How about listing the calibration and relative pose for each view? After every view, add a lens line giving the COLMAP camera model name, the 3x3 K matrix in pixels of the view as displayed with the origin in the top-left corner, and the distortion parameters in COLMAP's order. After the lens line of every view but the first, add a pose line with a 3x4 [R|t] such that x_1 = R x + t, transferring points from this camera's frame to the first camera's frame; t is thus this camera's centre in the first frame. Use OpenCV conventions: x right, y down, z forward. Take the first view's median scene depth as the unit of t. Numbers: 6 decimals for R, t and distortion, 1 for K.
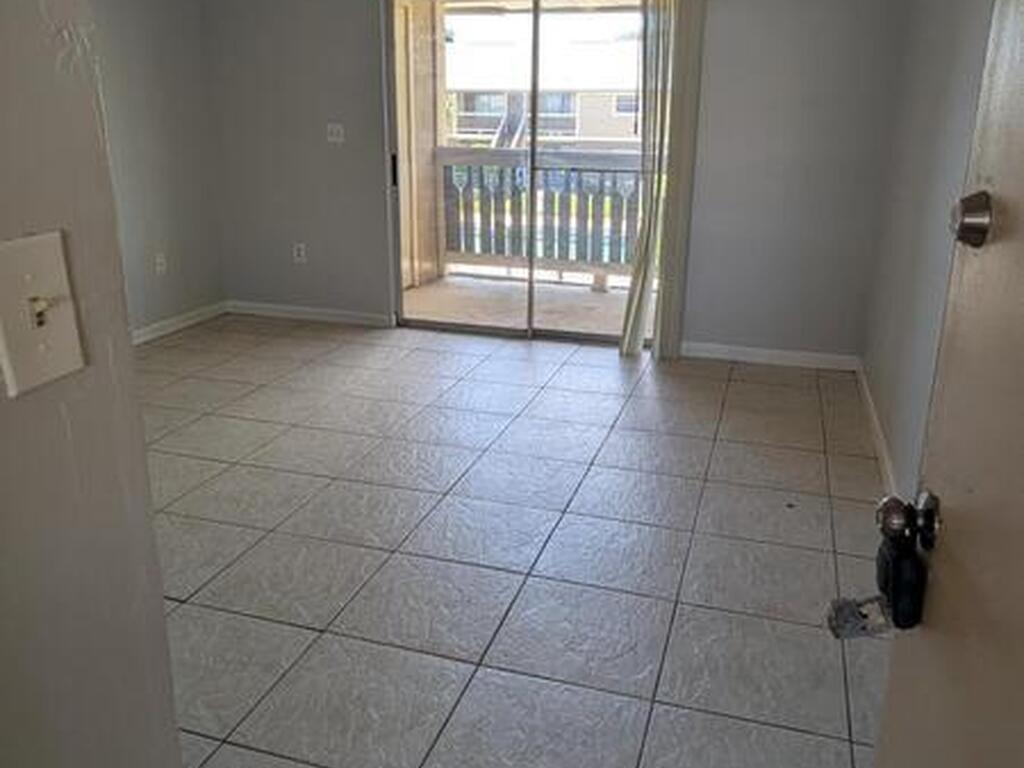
lens RADIAL K [[856.6, 0, 505.9], [0, 856.6, 389.7], [0, 0, 1]] dist [-0.003689, 0.022331]
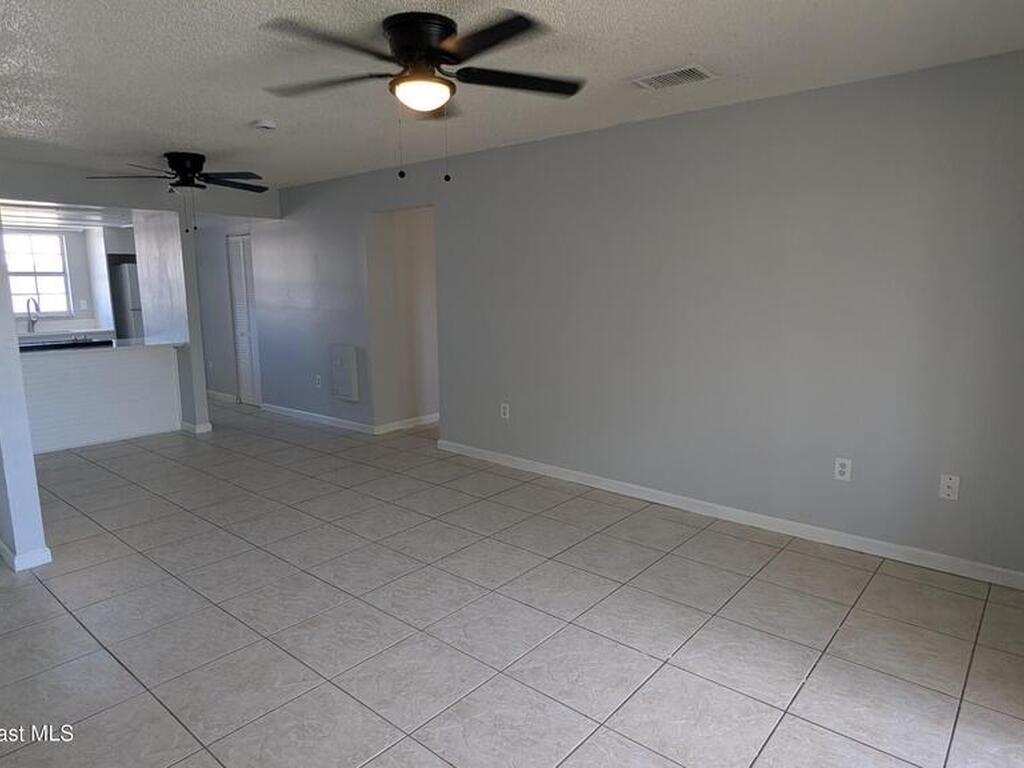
lens RADIAL K [[643.5, 0, 520.6], [0, 643.5, 383.8], [0, 0, 1]] dist [-0.001533, -0.000351]
pose [[-0.379115, 0.137023, -0.915148, 0.279323], [-0.290119, 0.921512, 0.258162, -0.263140], [0.878694, 0.363375, -0.309606, 0.758218]]
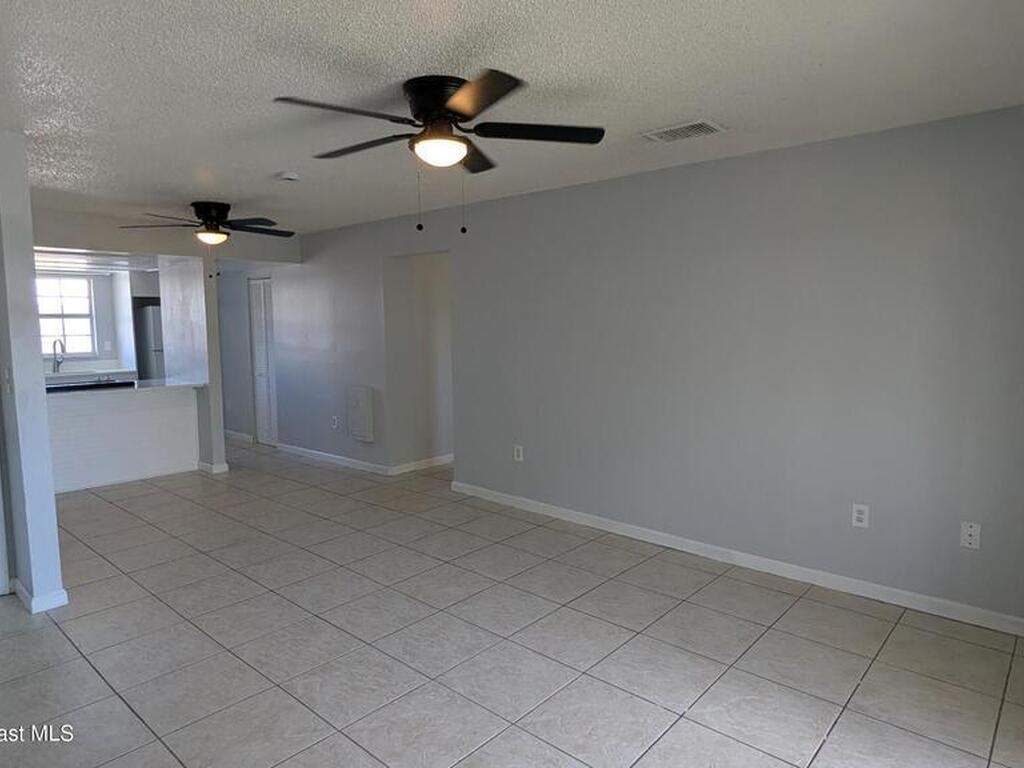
lens RADIAL K [[643.5, 0, 521.1], [0, 643.5, 383.5], [0, 0, 1]] dist [-0.001533, -0.000351]
pose [[-0.399004, 0.081052, -0.913360, 0.283402], [-0.287921, 0.934632, 0.208719, -0.270035], [0.870573, 0.346255, -0.349585, 0.758173]]
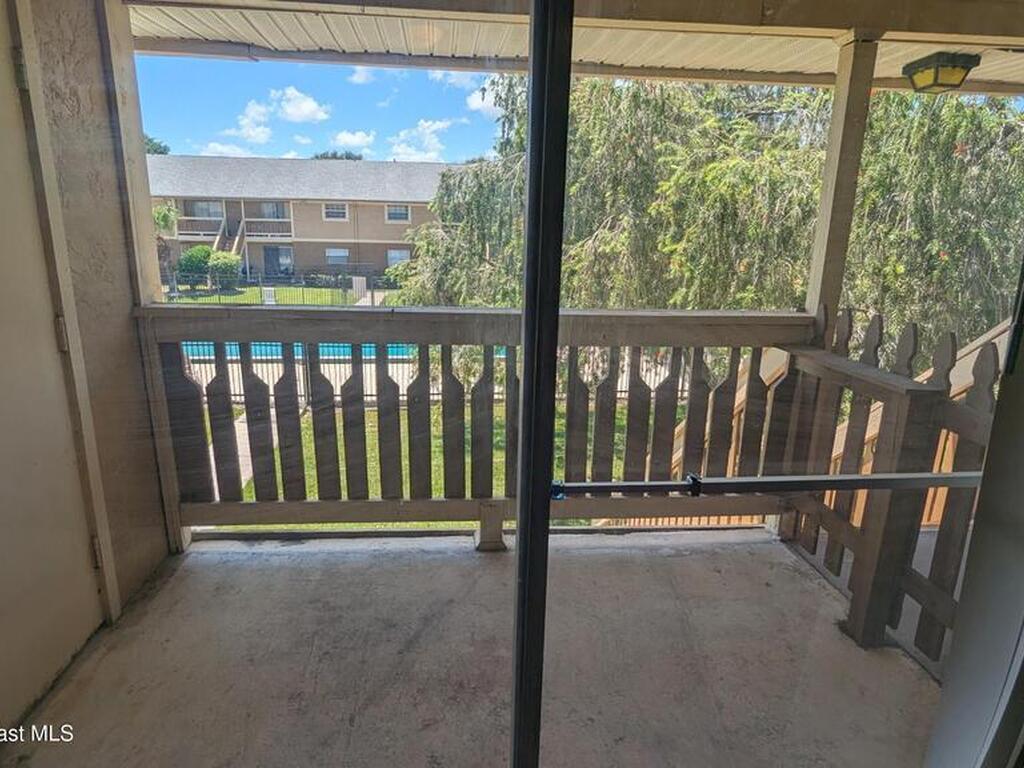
lens RADIAL K [[643.5, 0, 511.2], [0, 643.5, 385.8], [0, 0, 1]] dist [-0.001533, -0.000351]
pose [[0.916129, -0.093868, 0.389738, -0.041387], [0.115736, 0.992733, -0.032955, -0.251452], [-0.383813, 0.075298, 0.920336, 0.731258]]
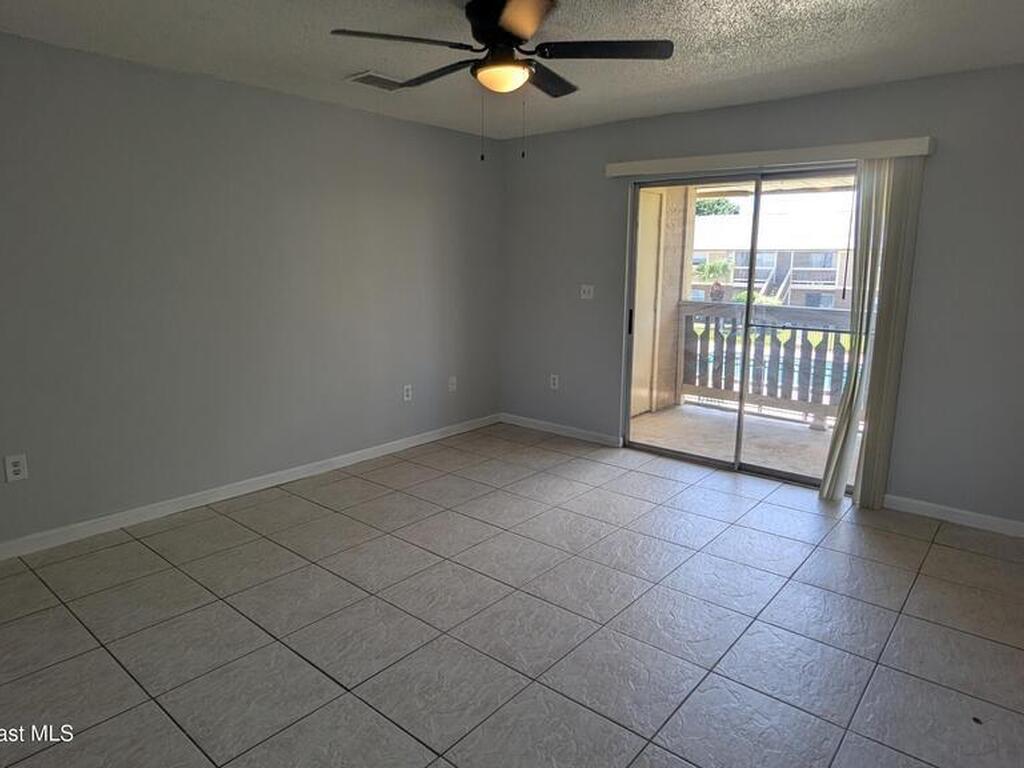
lens RADIAL K [[643.5, 0, 516.3], [0, 643.5, 386.2], [0, 0, 1]] dist [-0.001533, -0.000351]
pose [[0.927028, 0.068013, -0.368773, 0.062136], [-0.114525, 0.987779, -0.105719, -0.045357], [0.357076, 0.140238, 0.923488, 0.094155]]
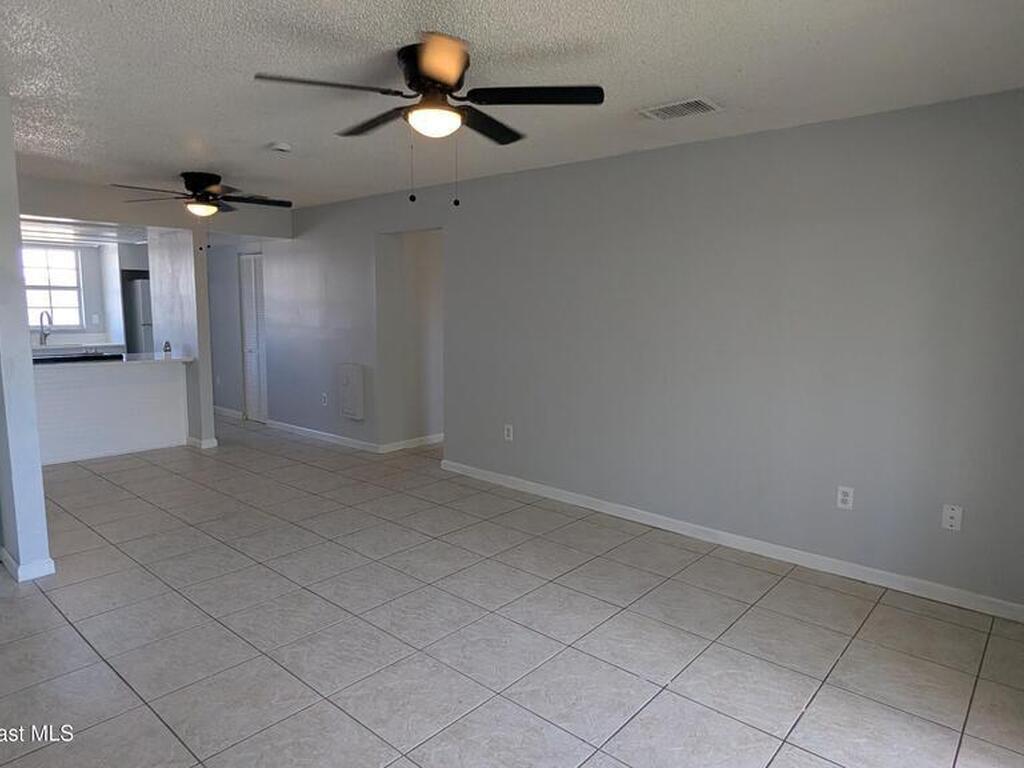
lens RADIAL K [[643.5, 0, 520.9], [0, 643.5, 384.6], [0, 0, 1]] dist [-0.001533, -0.000351]
pose [[-0.388928, 0.098354, -0.916003, 0.283868], [-0.306998, 0.923619, 0.229521, -0.264182], [0.868612, 0.370479, -0.329027, 0.761294]]
